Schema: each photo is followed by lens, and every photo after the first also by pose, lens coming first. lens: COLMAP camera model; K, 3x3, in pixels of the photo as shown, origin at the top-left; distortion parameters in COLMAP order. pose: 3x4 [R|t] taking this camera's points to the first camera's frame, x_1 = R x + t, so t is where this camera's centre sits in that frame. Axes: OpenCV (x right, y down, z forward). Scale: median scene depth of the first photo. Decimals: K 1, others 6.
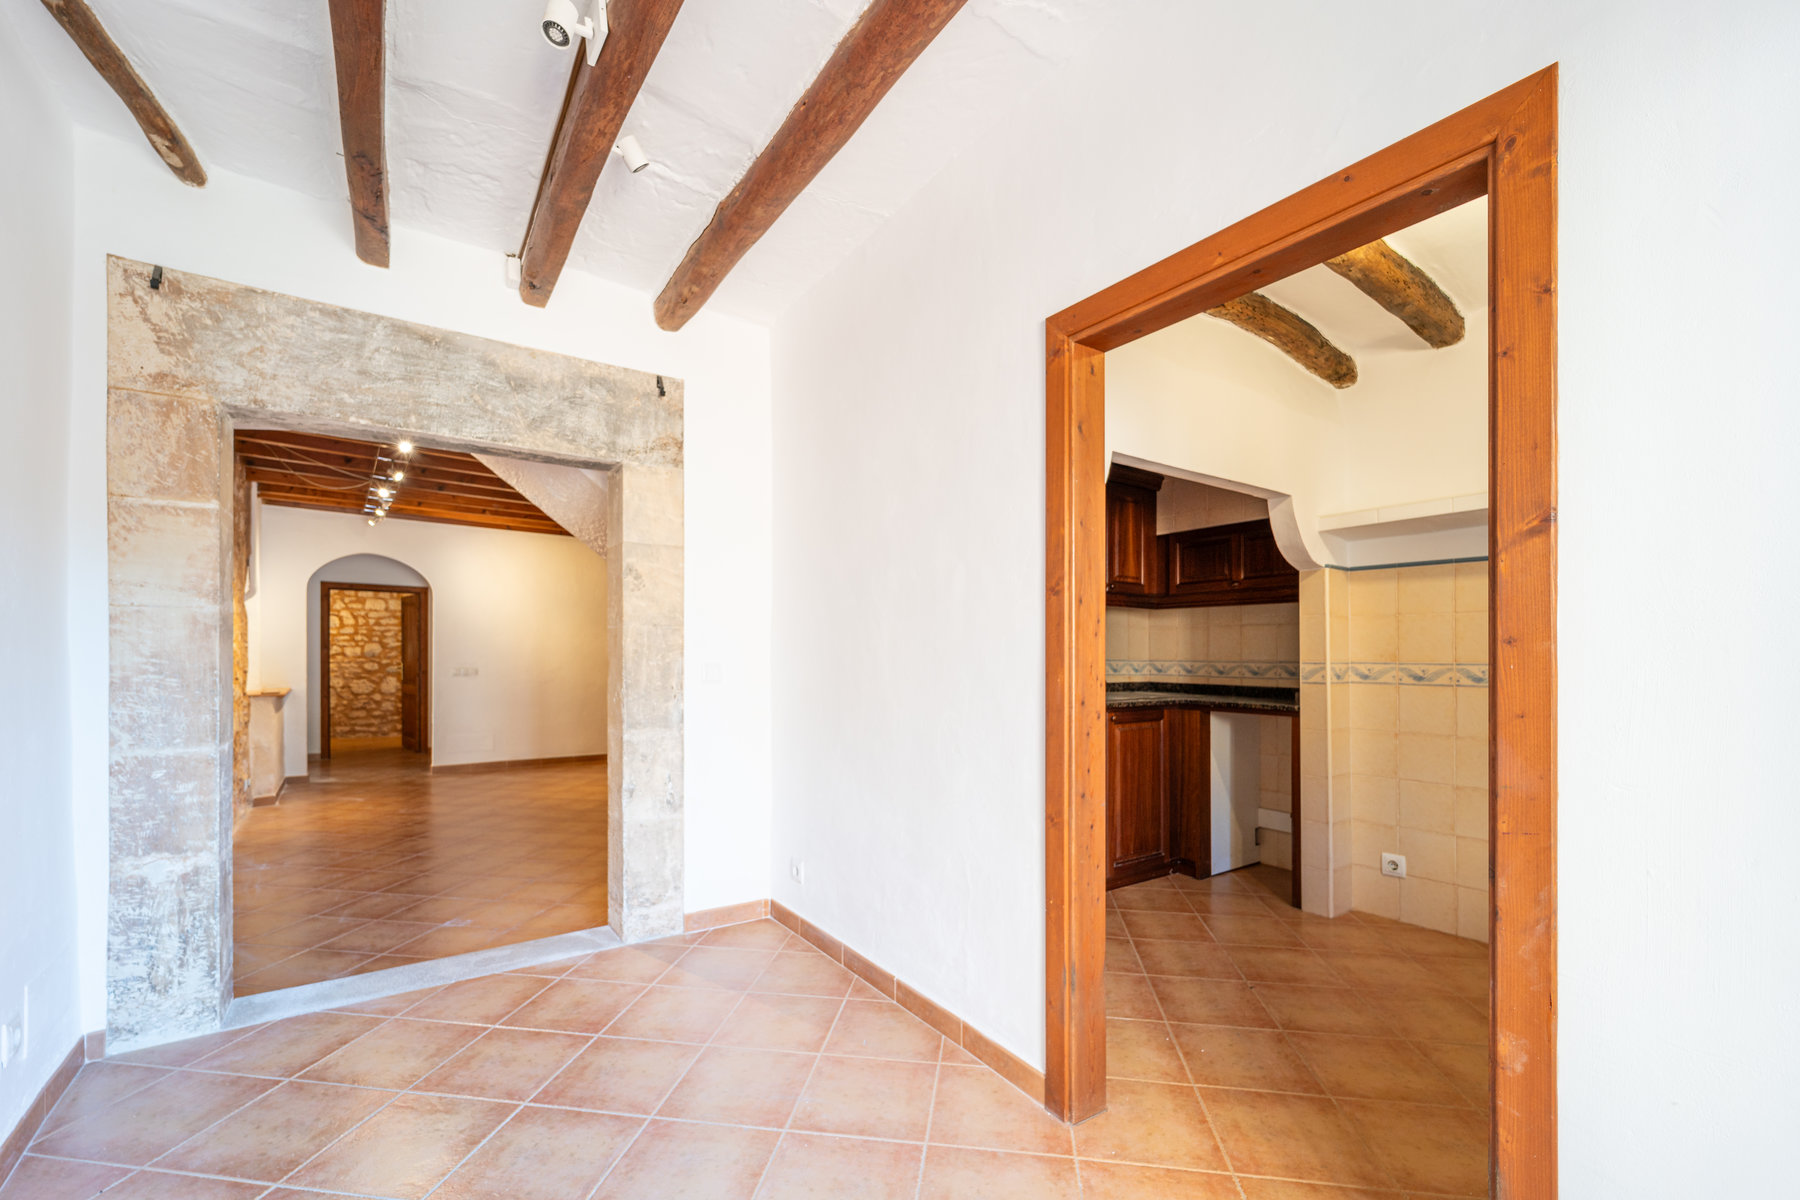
lens RADIAL K [[754.2, 0, 893.0], [0, 754.2, 661.2], [0, 0, 1]] dist [0.012201, -0.000062]
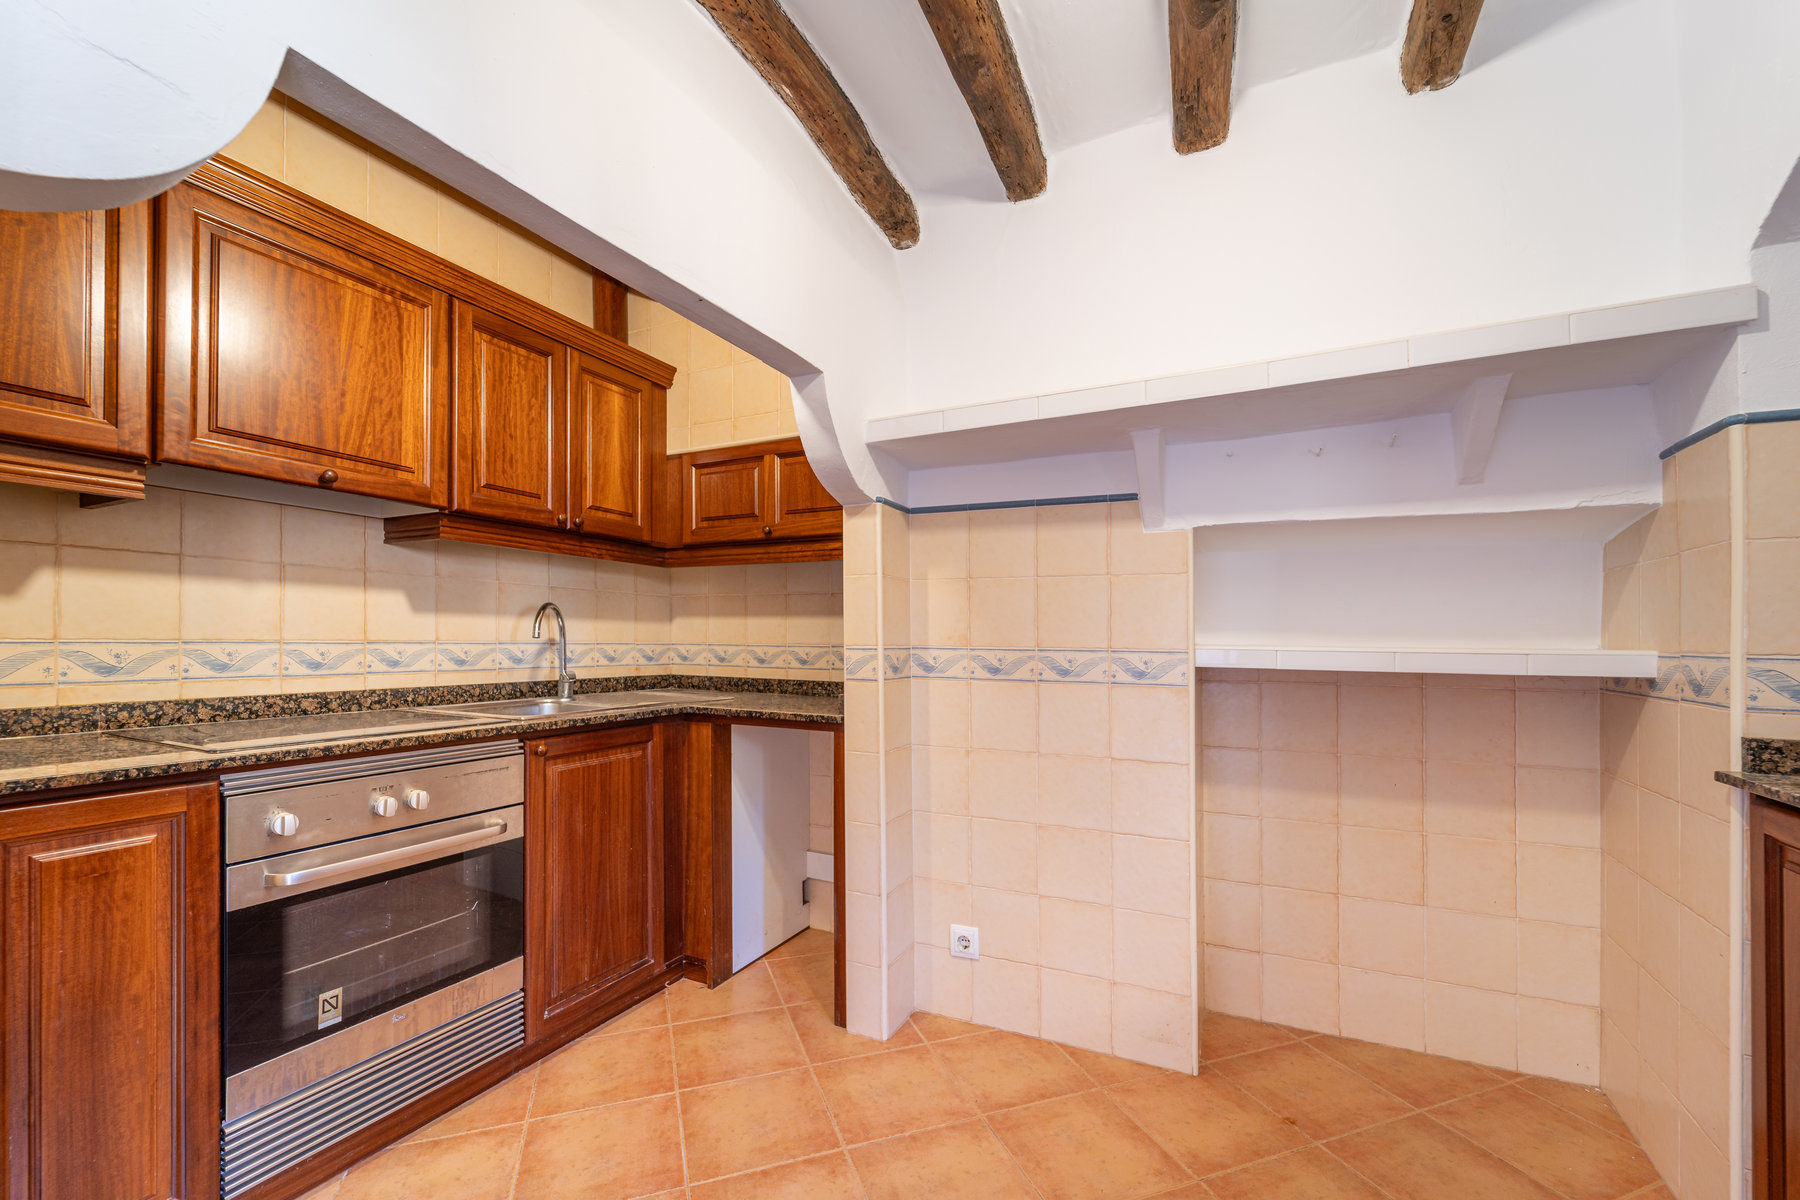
lens RADIAL K [[793.4, 0, 899.8], [0, 793.4, 643.5], [0, 0, 1]] dist [0.001362, -0.000178]
pose [[0.875328, -0.002194, 0.483524, 0.253556], [0.001686, 0.999997, 0.001486, -0.003044], [-0.483526, -0.000486, 0.875330, 0.386864]]
